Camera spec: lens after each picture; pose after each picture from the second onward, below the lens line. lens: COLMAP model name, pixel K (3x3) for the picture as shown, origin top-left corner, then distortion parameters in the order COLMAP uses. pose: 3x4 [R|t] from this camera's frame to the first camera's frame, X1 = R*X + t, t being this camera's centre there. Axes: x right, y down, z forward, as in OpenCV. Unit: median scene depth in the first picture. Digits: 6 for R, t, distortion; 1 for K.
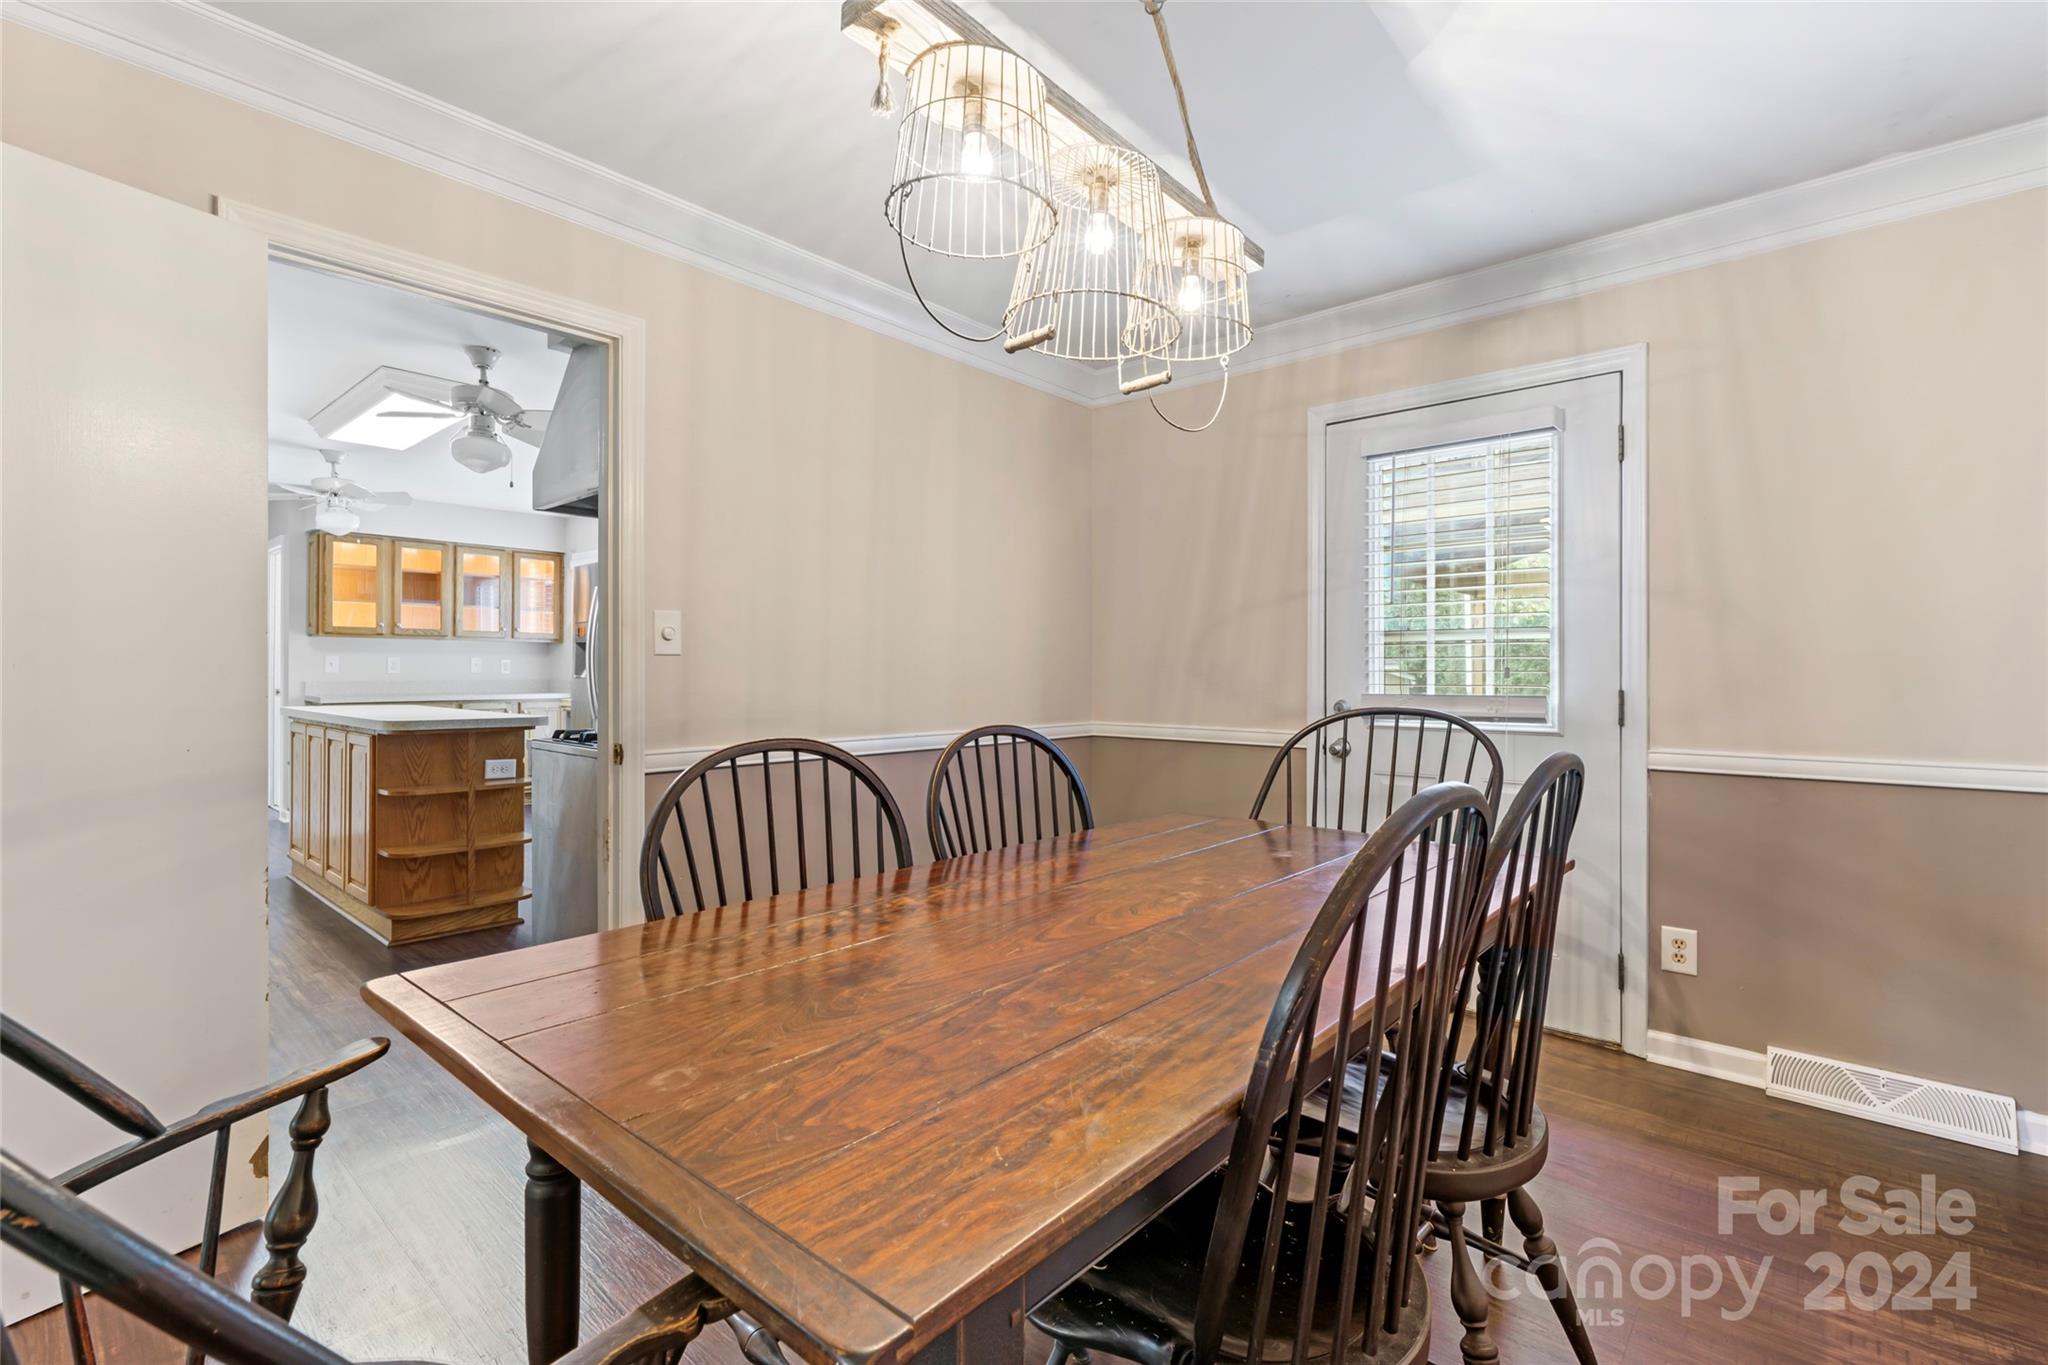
lens RADIAL K [[916.7, 0, 1024.0], [0, 916.7, 682.5], [0, 0, 1]] dist [-0.001993, -0.000292]
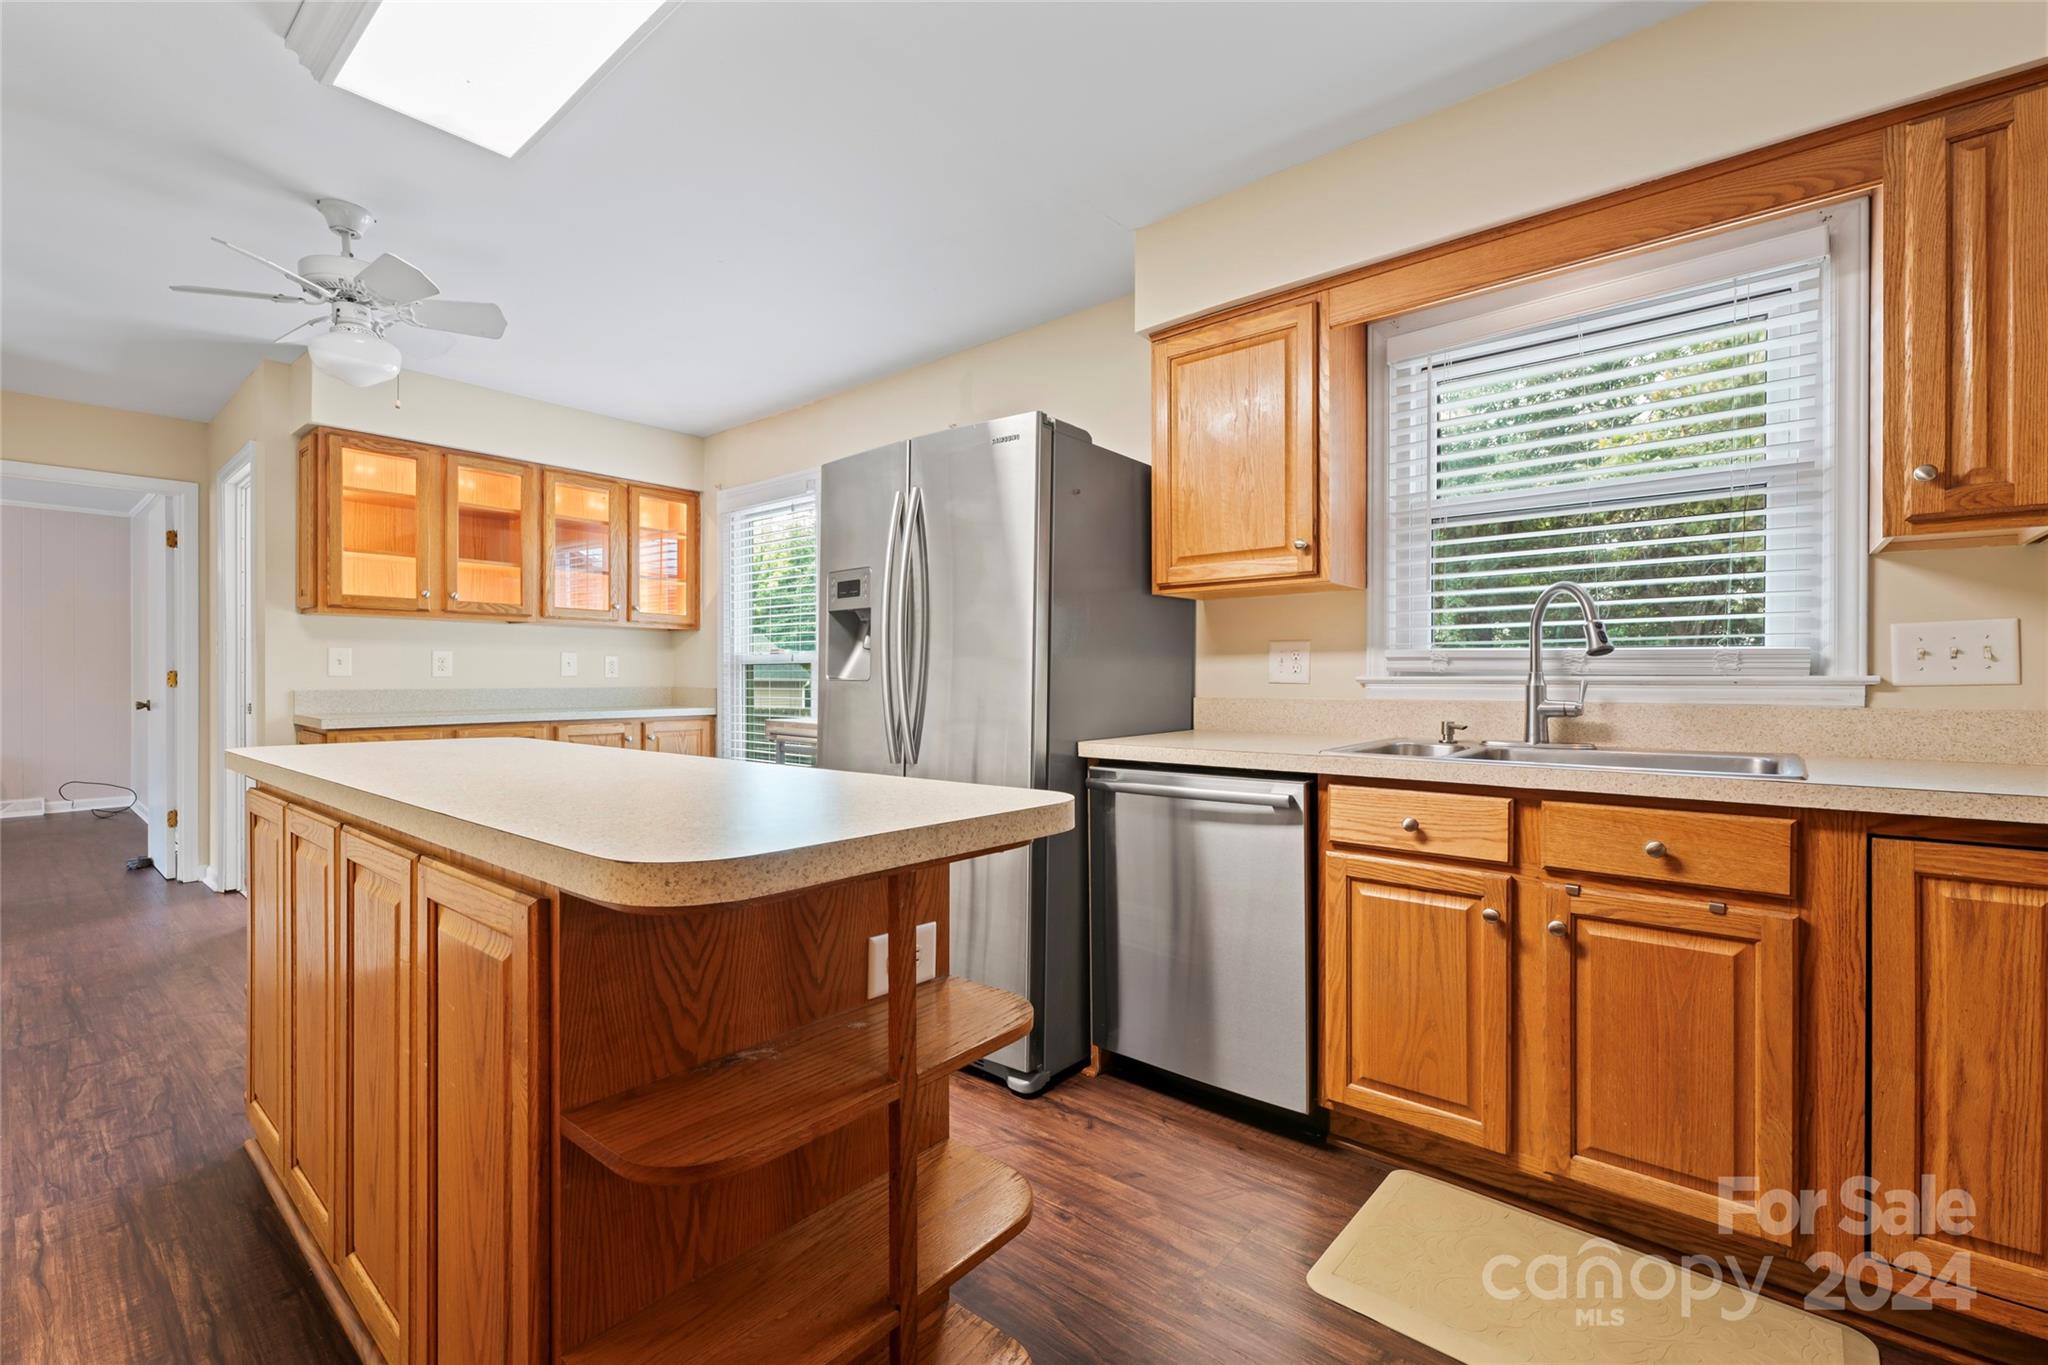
lens RADIAL K [[882.7, 0, 1022.7], [0, 882.7, 692.7], [0, 0, 1]] dist [0.003064, 0.000251]
pose [[0.999858, -0.003903, 0.016367, -0.320277], [0.003885, 0.999992, 0.001102, 0.001345], [-0.016371, -0.001039, 0.999865, 0.415558]]
